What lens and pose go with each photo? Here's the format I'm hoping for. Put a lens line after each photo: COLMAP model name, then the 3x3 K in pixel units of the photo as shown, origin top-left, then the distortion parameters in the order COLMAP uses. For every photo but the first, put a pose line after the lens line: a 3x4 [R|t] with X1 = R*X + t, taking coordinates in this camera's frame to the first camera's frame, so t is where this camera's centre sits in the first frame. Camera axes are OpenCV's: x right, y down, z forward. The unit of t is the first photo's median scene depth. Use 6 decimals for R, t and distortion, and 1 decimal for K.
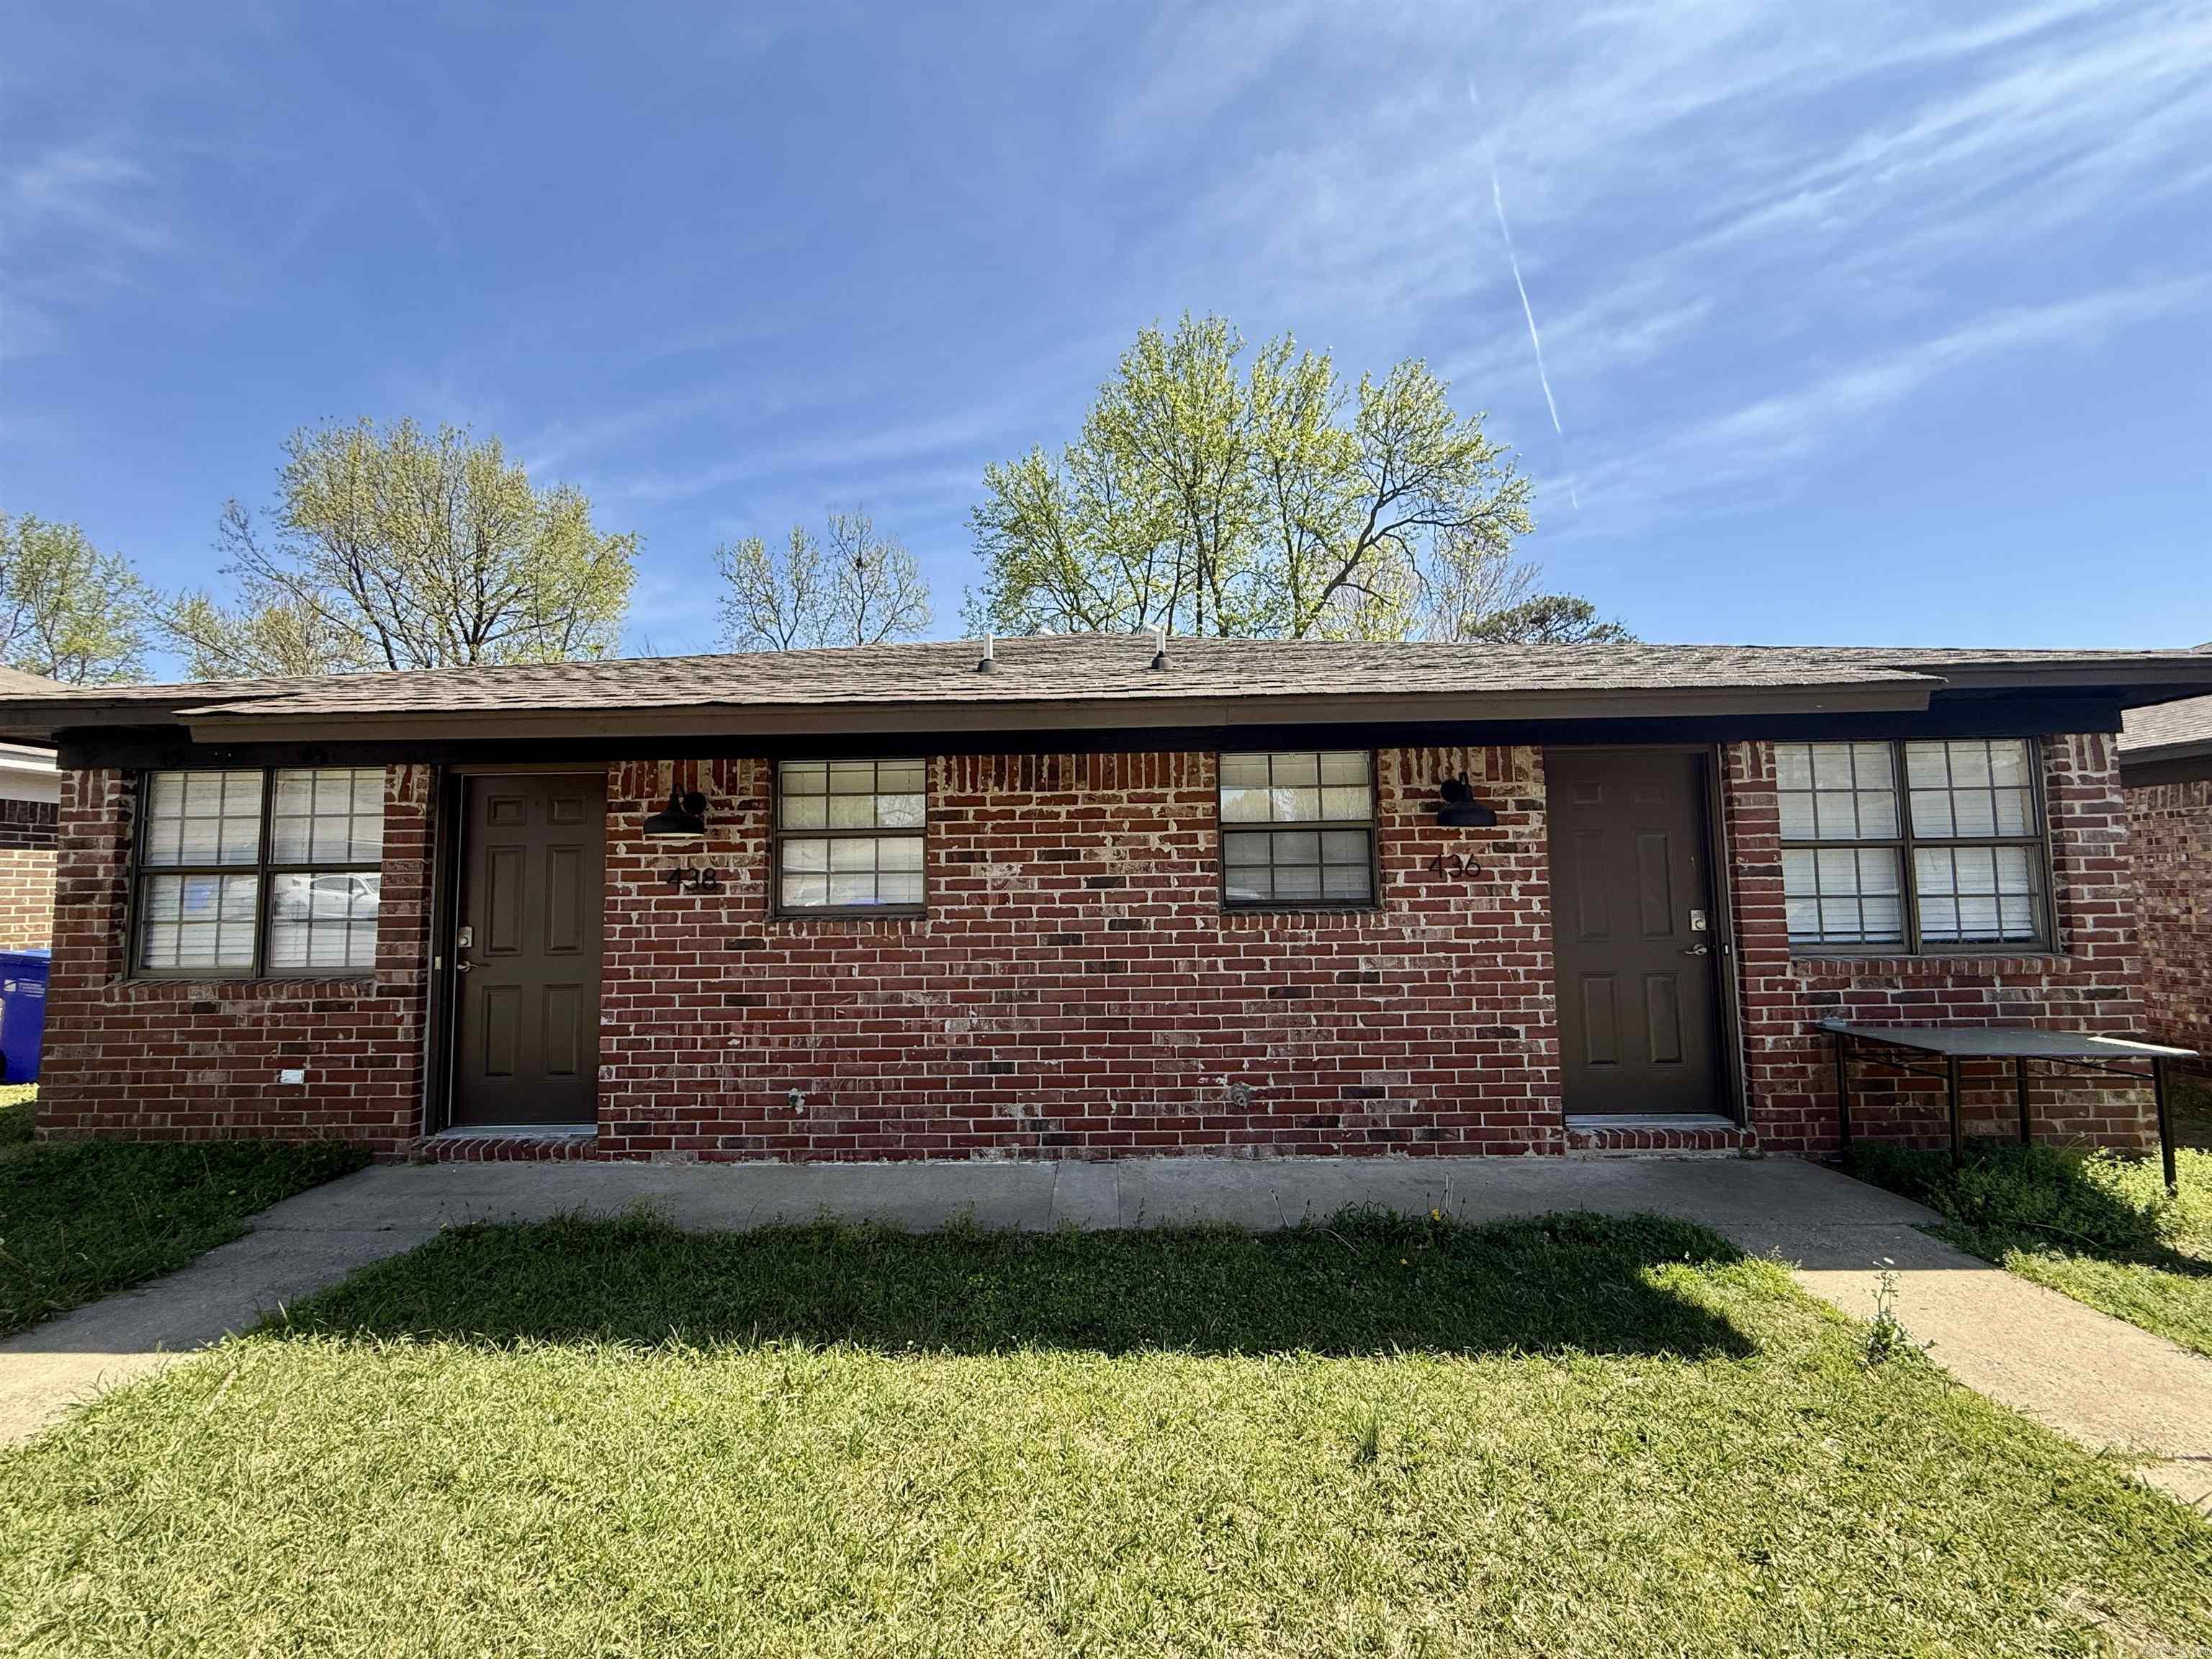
lens RADIAL K [[885.1, 0, 1090.4], [0, 885.1, 822.4], [0, 0, 1]] dist [-0.002239, 0.001340]
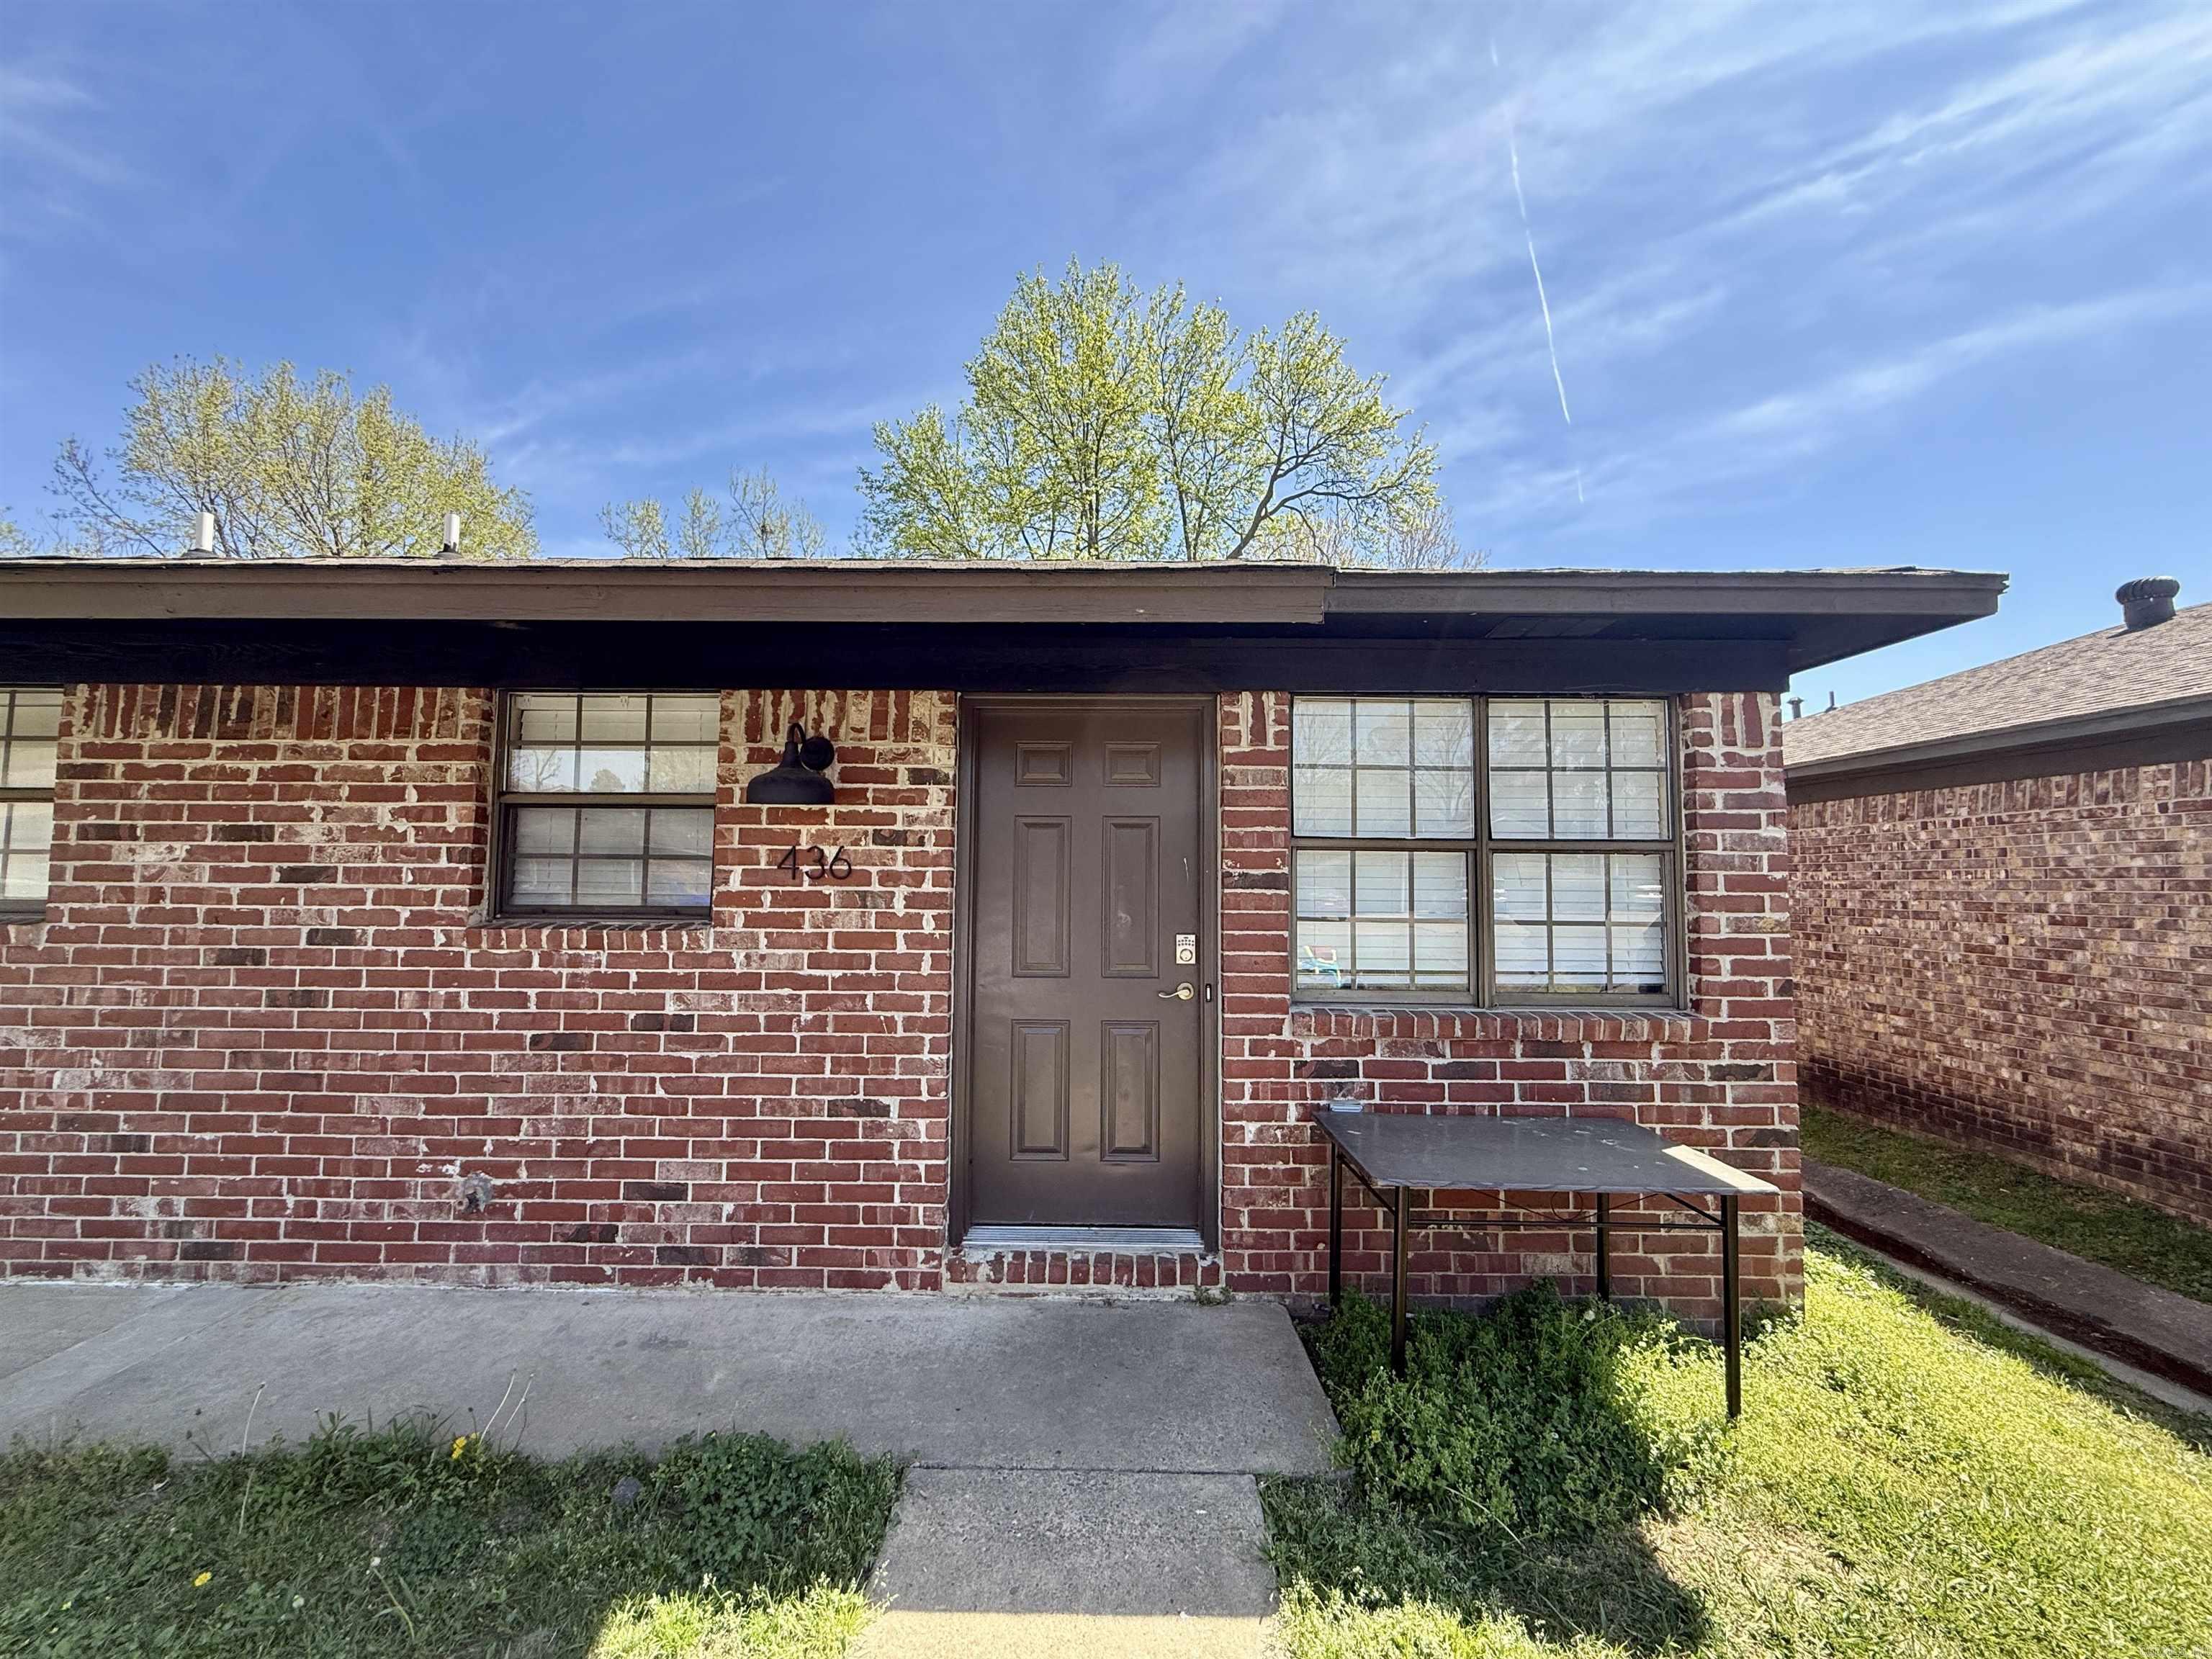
lens RADIAL K [[885.1, 0, 1114.8], [0, 885.1, 846.2], [0, 0, 1]] dist [-0.002239, 0.001340]
pose [[0.999632, 0.024441, 0.011811, 0.638143], [-0.024874, 0.998967, 0.038023, 0.004645], [-0.010869, -0.038303, 0.999207, 0.321049]]
